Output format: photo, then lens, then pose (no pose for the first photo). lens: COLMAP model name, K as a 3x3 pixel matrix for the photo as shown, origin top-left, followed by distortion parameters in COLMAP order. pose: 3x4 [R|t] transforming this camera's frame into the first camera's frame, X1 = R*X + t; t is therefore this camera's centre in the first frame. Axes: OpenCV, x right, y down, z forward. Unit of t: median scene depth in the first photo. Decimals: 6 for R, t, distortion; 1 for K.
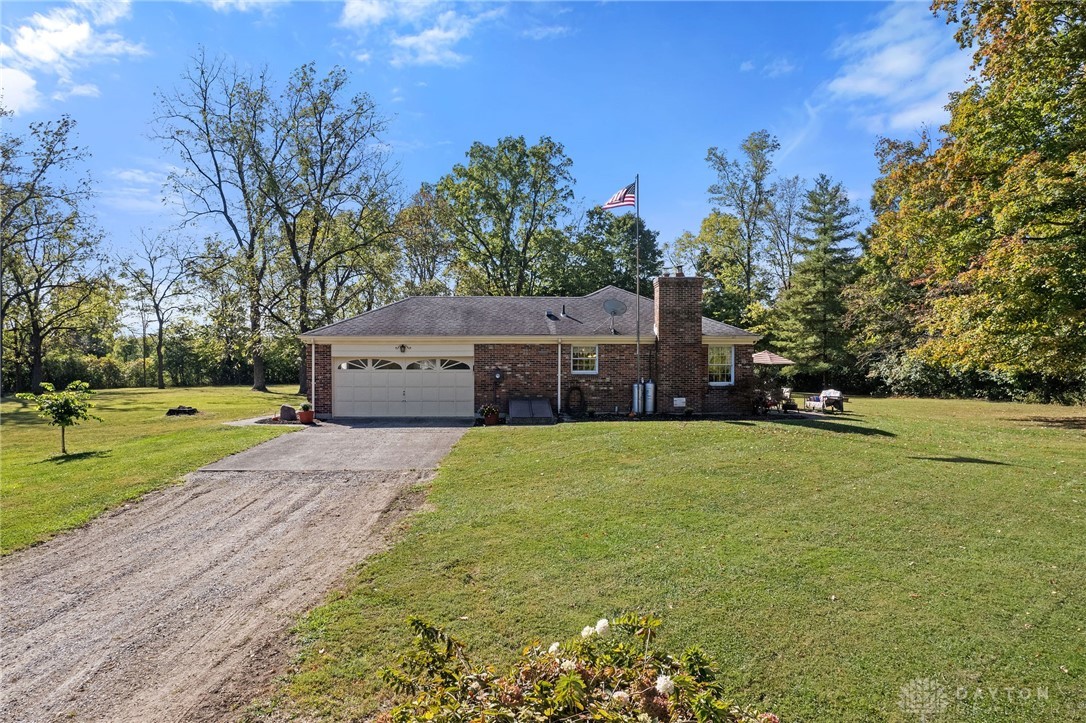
lens RADIAL K [[712.9, 0, 558.6], [0, 712.9, 373.7], [0, 0, 1]] dist [-0.090050, 0.052831]
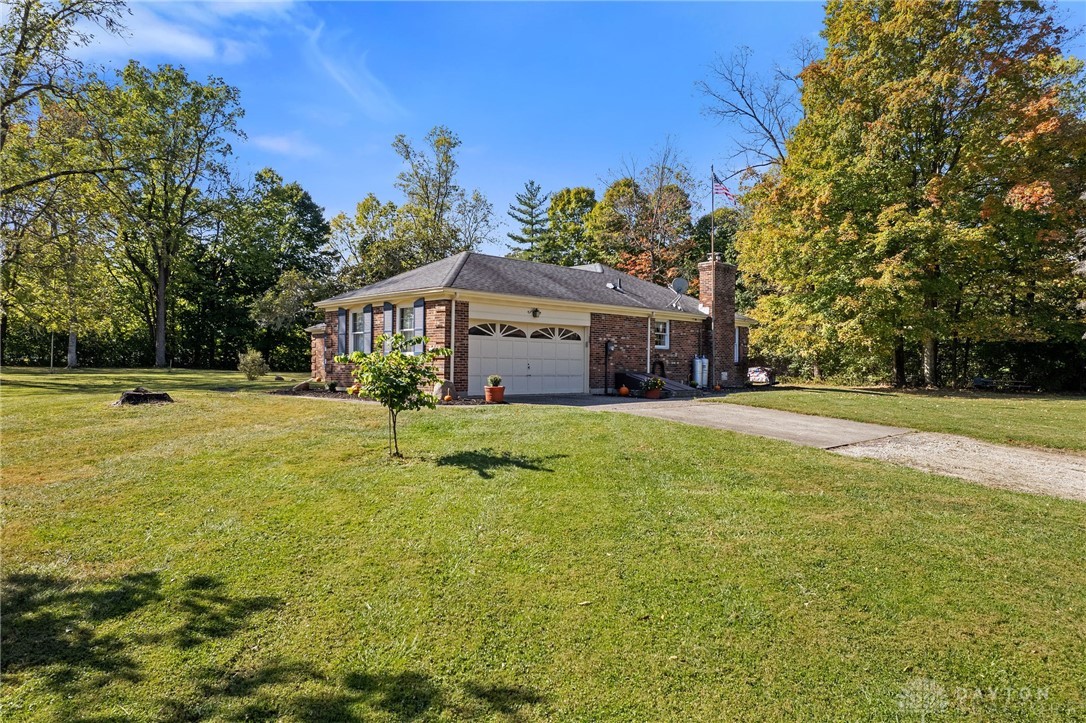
lens RADIAL K [[691.6, 0, 549.1], [0, 691.6, 366.9], [0, 0, 1]] dist [-0.041456, 0.000818]
pose [[0.744269, 0.006102, 0.667852, -0.748113], [-0.009389, 0.999955, 0.001327, 0.026949], [-0.667814, -0.007258, 0.744293, 0.374465]]
